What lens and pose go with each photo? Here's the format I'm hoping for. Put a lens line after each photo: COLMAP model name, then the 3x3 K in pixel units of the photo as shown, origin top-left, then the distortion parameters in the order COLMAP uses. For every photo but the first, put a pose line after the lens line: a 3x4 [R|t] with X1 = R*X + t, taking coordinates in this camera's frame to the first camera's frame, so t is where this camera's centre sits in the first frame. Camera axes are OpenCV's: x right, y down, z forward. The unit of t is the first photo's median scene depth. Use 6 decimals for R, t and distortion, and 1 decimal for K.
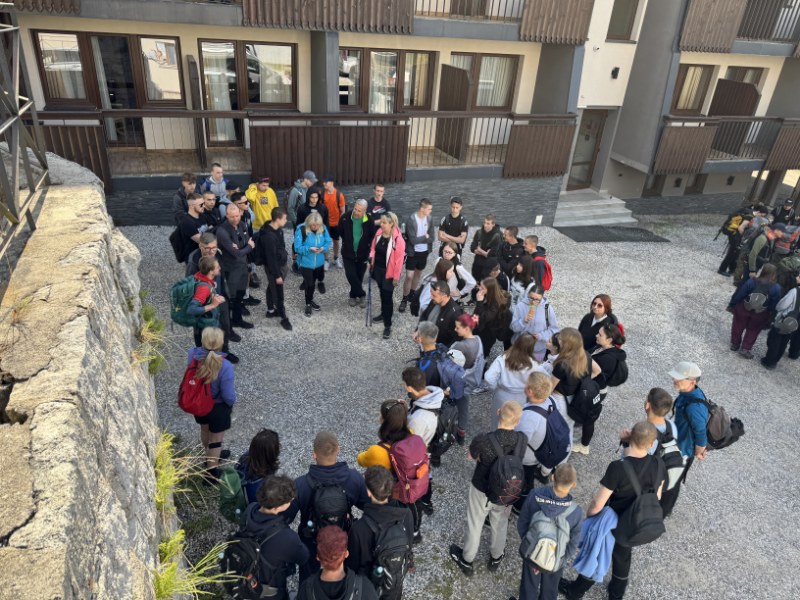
lens RADIAL K [[574.3, 0, 398.8], [0, 574.3, 303.0], [0, 0, 1]] dist [0.039095, -0.039081]
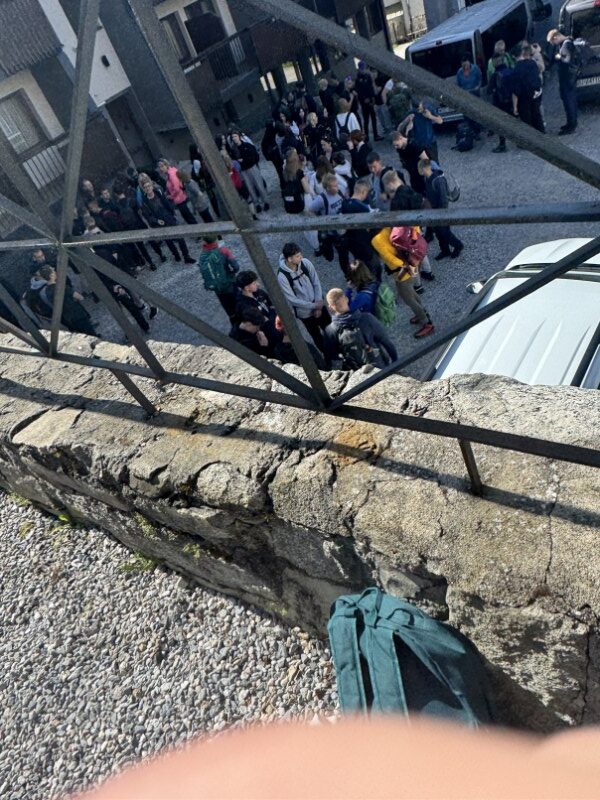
lens RADIAL K [[550.7, 0, 300.0], [0, 550.7, 400.0], [0, 0, 1]] dist [-0.018365, -0.003971]
pose [[0.722121, -0.644298, 0.251834, -0.034857], [0.598299, 0.764436, 0.240159, 0.073309], [-0.347245, -0.022752, 0.937498, -0.118110]]
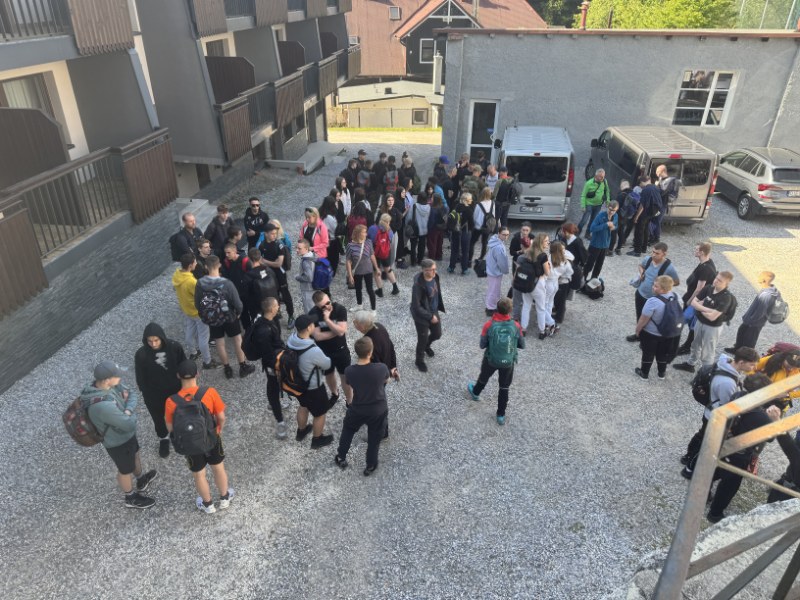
lens RADIAL K [[574.3, 0, 398.8], [0, 574.3, 303.0], [0, 0, 1]] dist [0.039095, -0.039081]
pose [[0.469099, -0.482836, 0.739470, -0.315445], [0.432732, 0.855576, 0.284134, -0.210722], [-0.769863, 0.186705, 0.610289, 0.272174]]
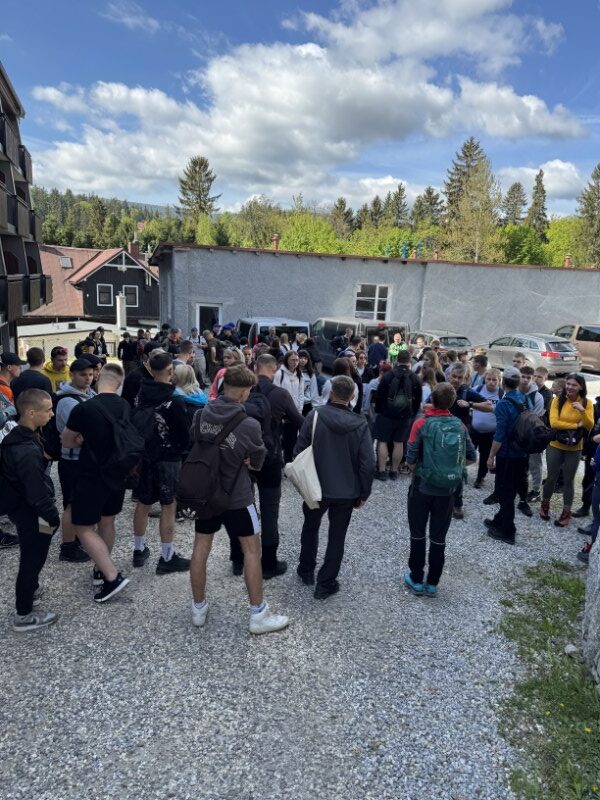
lens RADIAL K [[566.2, 0, 314.9], [0, 566.2, 403.9], [0, 0, 1]] dist [0.043262, -0.003304]
pose [[0.029337, -0.278921, 0.959866, -0.550744], [0.424319, 0.872938, 0.240692, -0.150187], [-0.905038, 0.400228, 0.143961, 0.513307]]
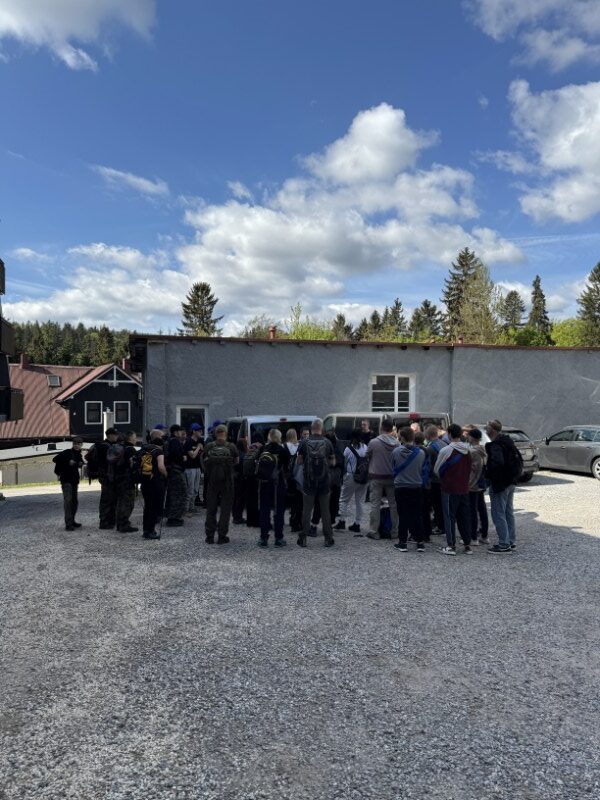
lens RADIAL K [[561.9, 0, 302.6], [0, 561.9, 401.3], [0, 0, 1]] dist [0.068134, -0.000997]
pose [[0.053169, -0.077047, 0.995609, -0.186091], [0.469051, 0.882113, 0.043215, -0.077368], [-0.881569, 0.464693, 0.083040, 0.571429]]
